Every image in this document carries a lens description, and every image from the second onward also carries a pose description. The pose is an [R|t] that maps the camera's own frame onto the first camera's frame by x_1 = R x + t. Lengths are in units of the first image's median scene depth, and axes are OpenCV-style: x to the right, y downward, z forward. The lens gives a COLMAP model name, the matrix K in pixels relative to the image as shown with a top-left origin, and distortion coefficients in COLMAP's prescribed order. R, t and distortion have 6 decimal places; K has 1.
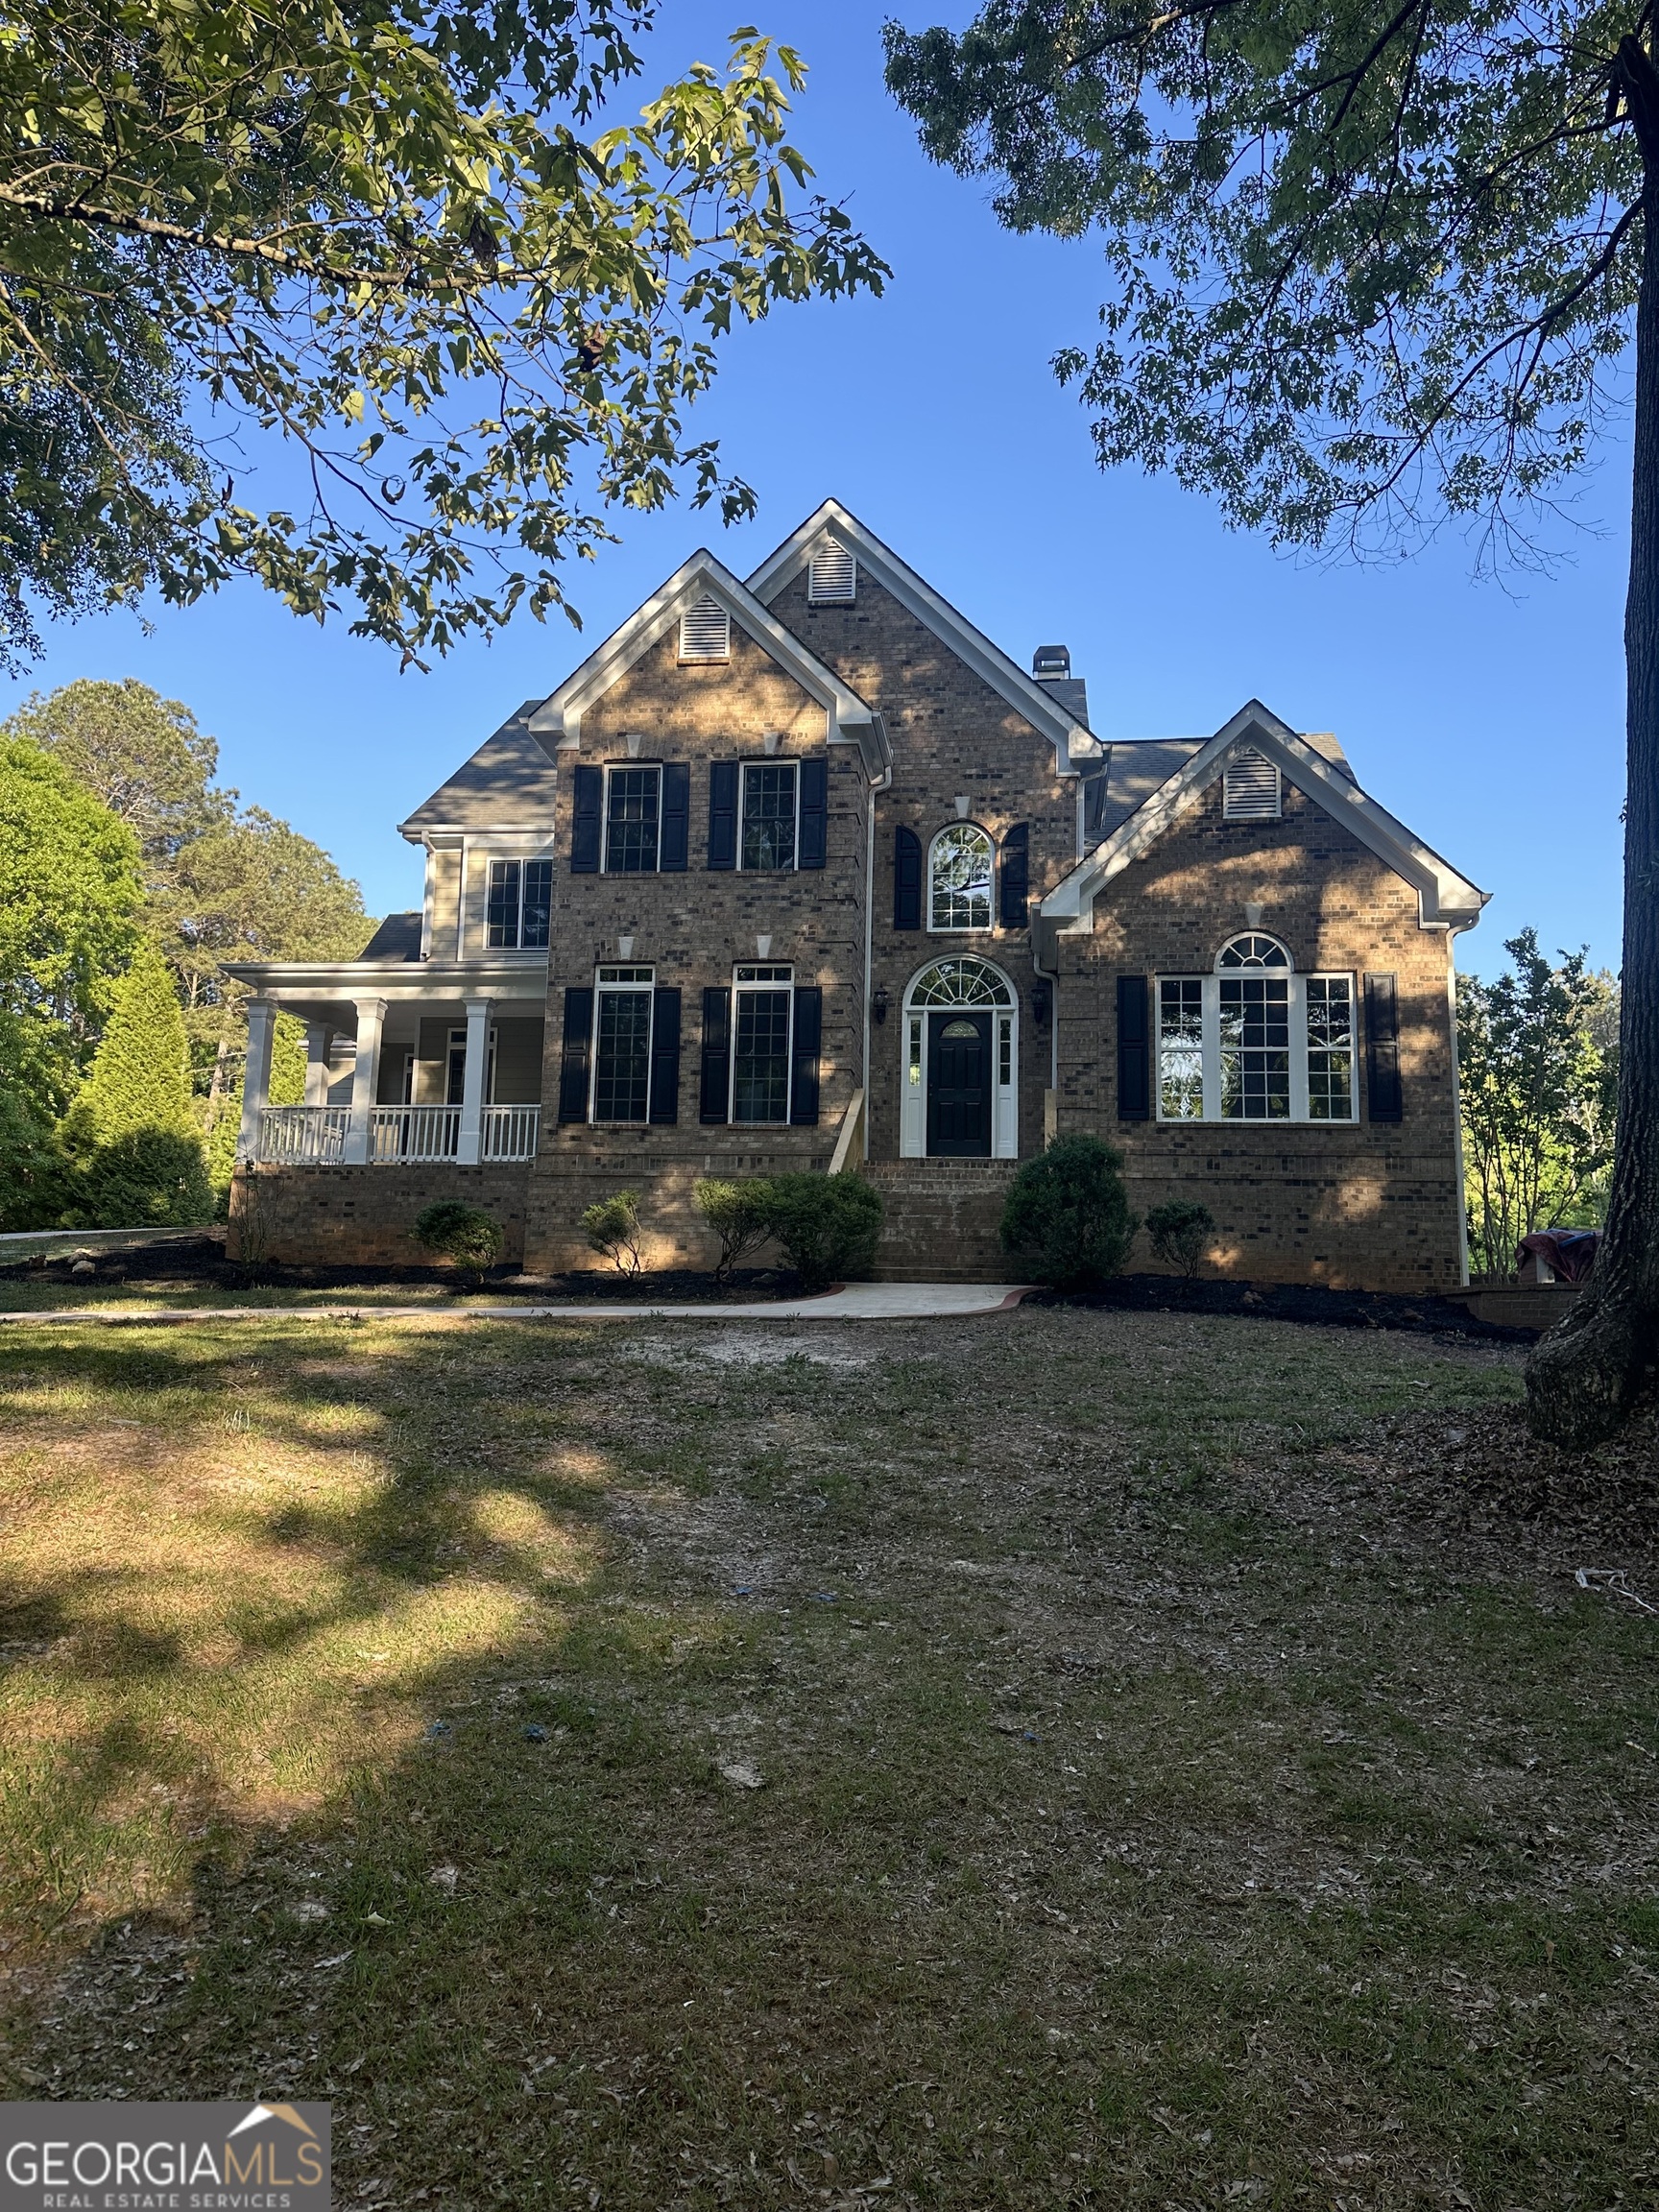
lens RADIAL K [[1570.5, 0, 815.7], [0, 1570.5, 1112.1], [0, 0, 1]] dist [0.042459, -0.069229]
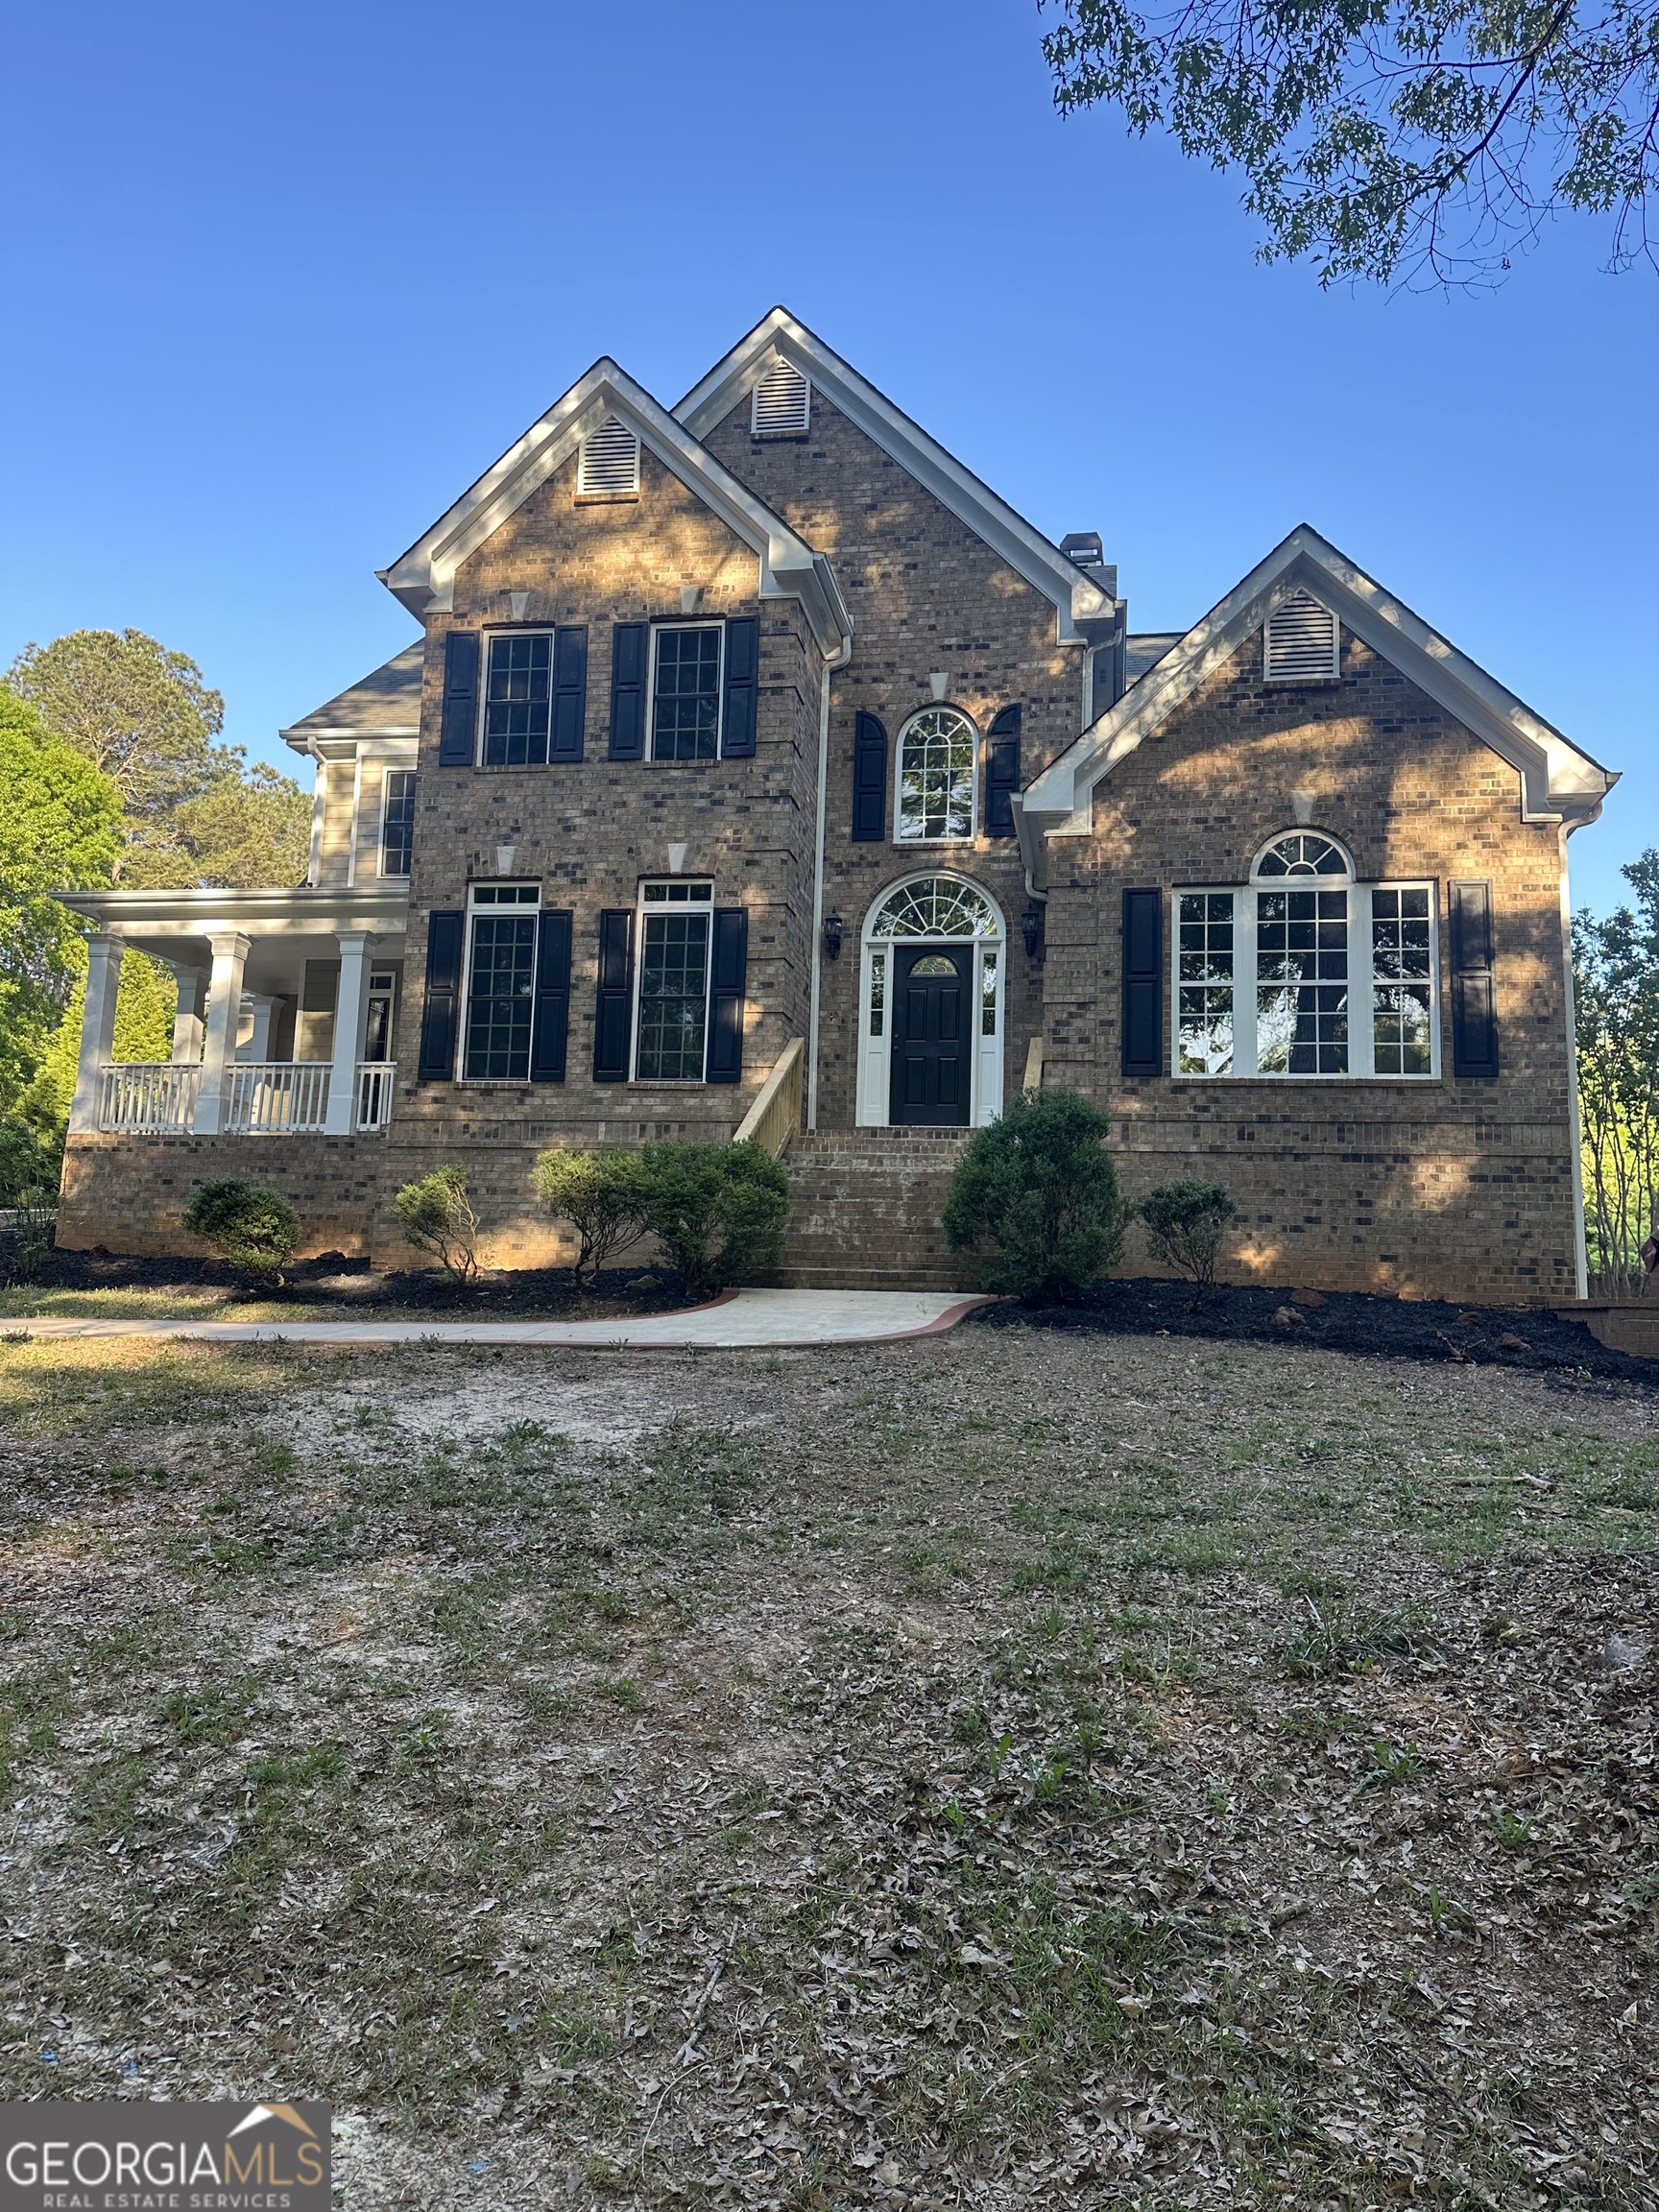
lens RADIAL K [[1570.5, 0, 840.9], [0, 1570.5, 1112.4], [0, 0, 1]] dist [0.042459, -0.069229]
pose [[0.999438, 0.001606, -0.033484, 0.075010], [-0.001221, 0.999933, 0.011520, 0.013105], [0.033501, -0.011473, 0.999373, 0.212067]]
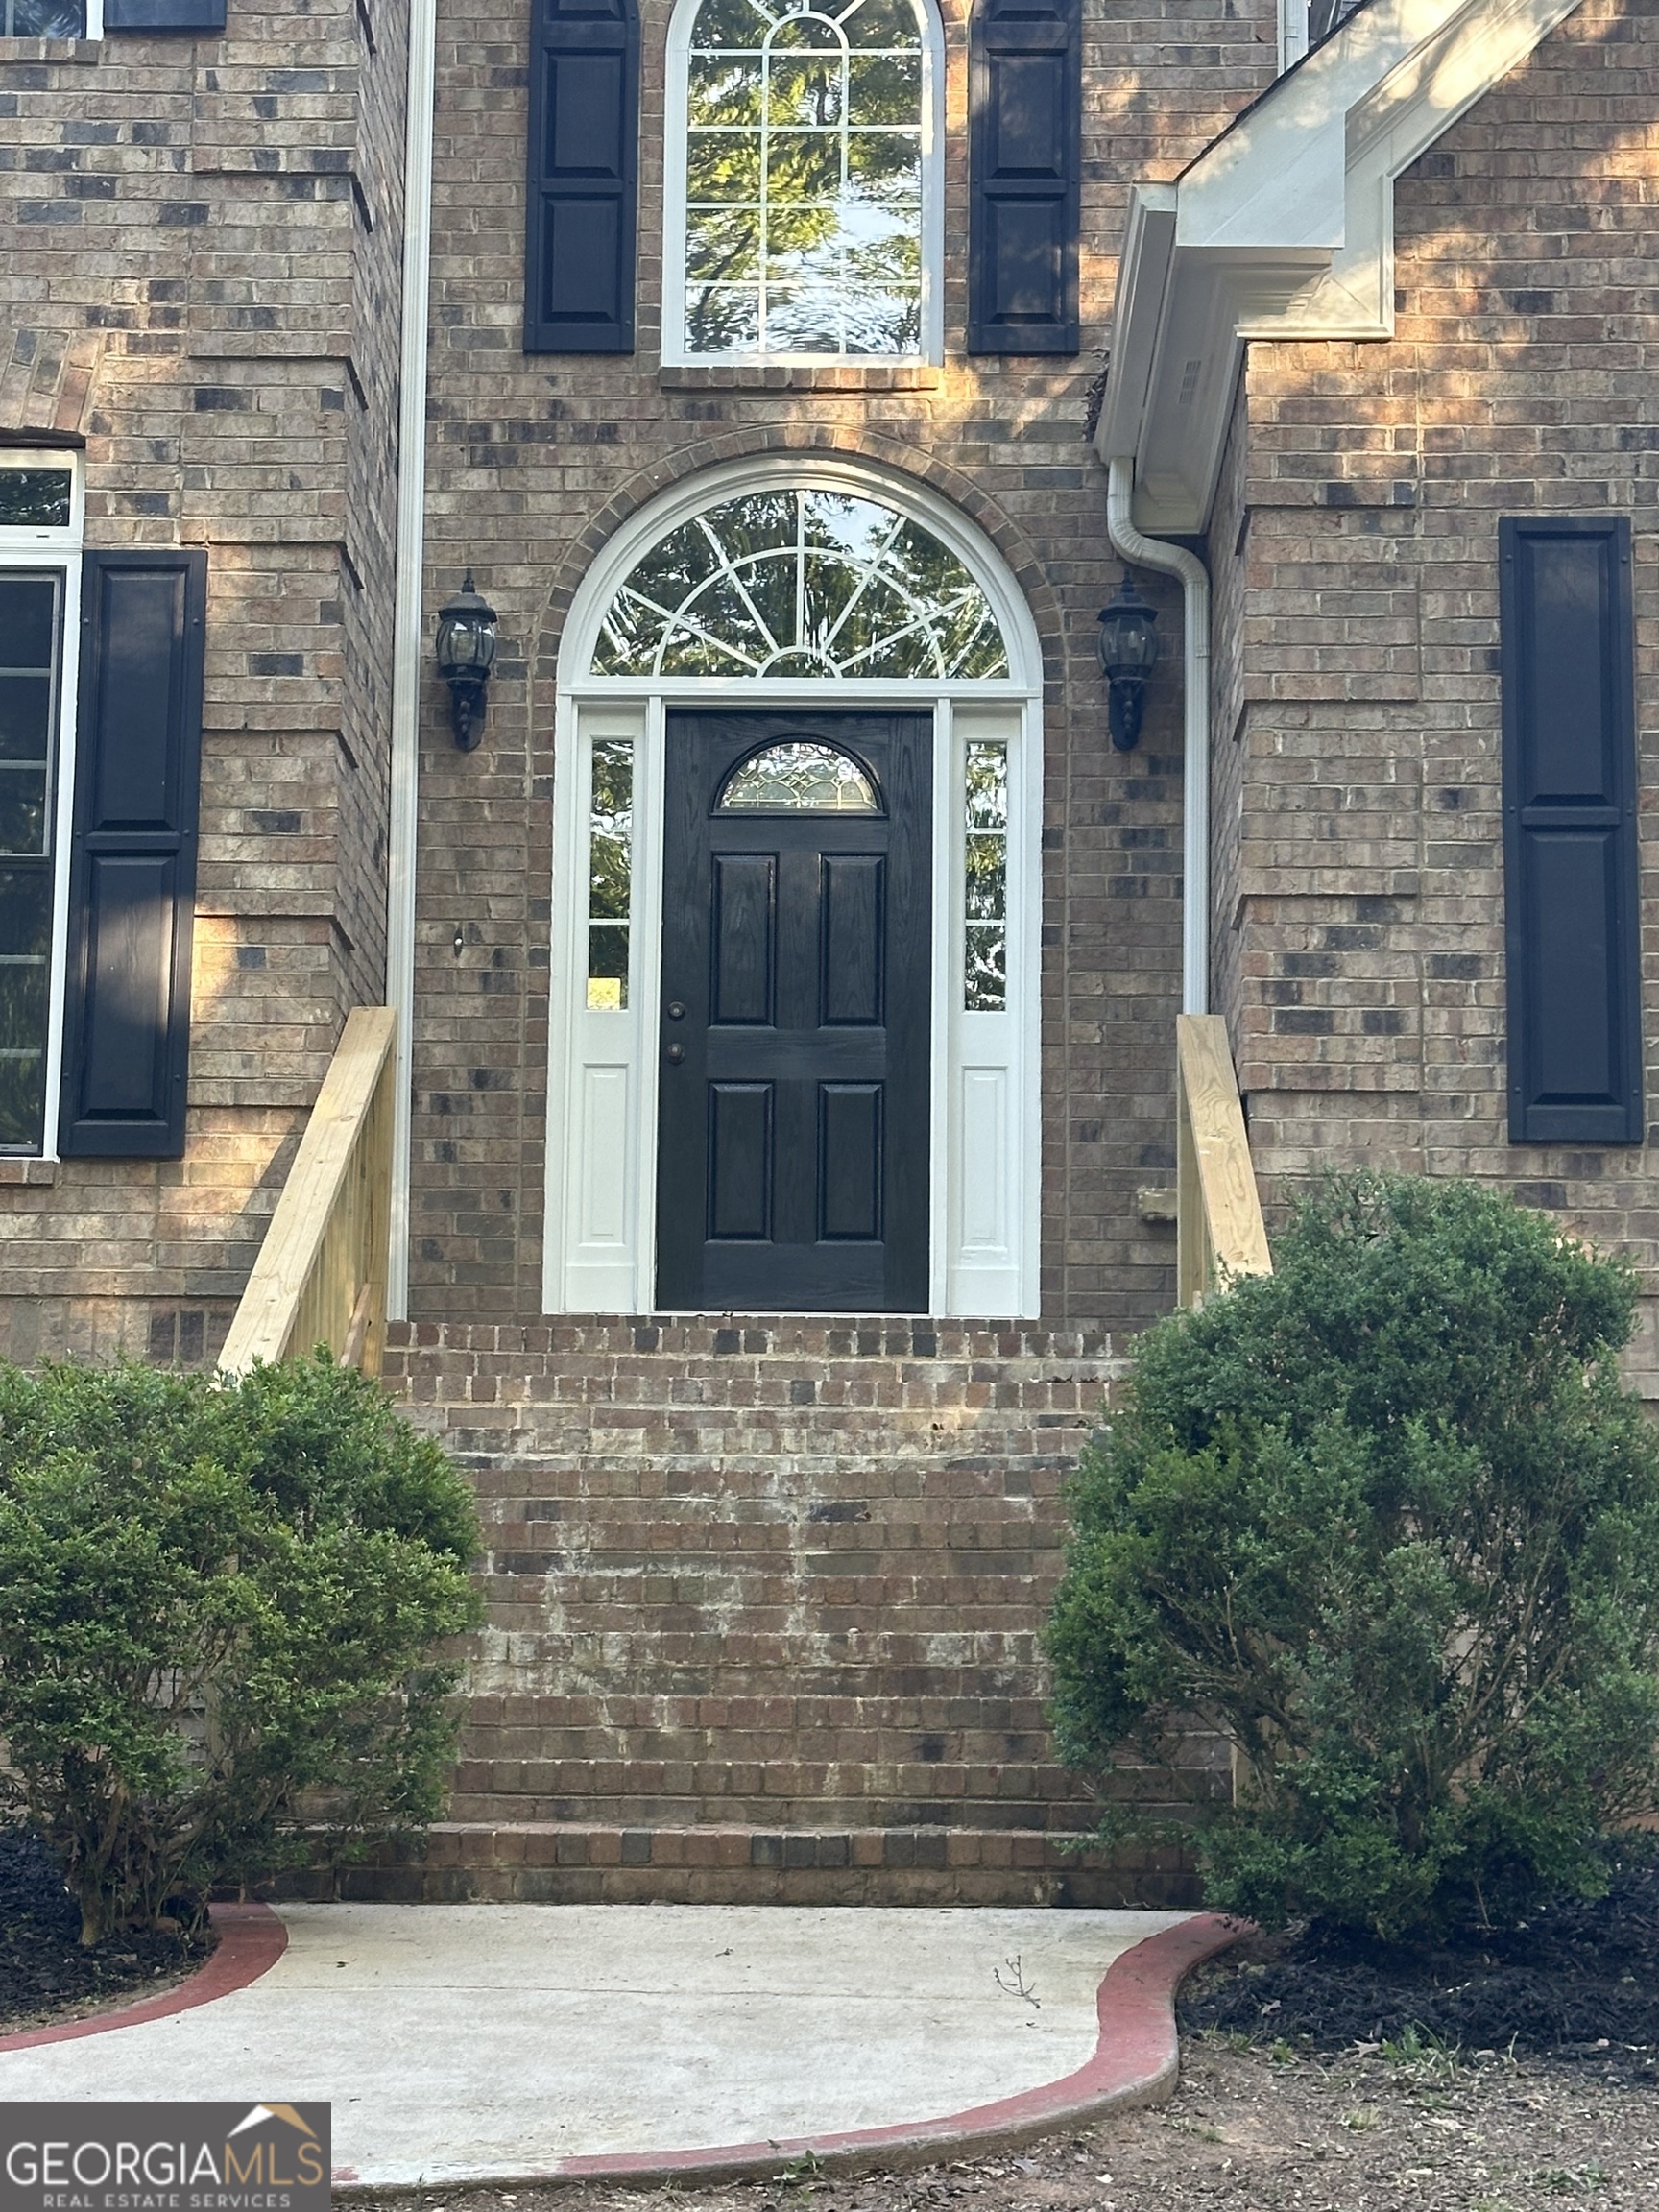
lens RADIAL K [[4507.2, 0, 829.2], [0, 4507.2, 1103.9], [0, 0, 1]] dist [0.181190, 0.000000]
pose [[0.992524, 0.009985, 0.121643, 0.014255], [-0.006524, 0.999563, -0.028819, 0.017289], [-0.121877, 0.027810, 0.992155, 0.335058]]
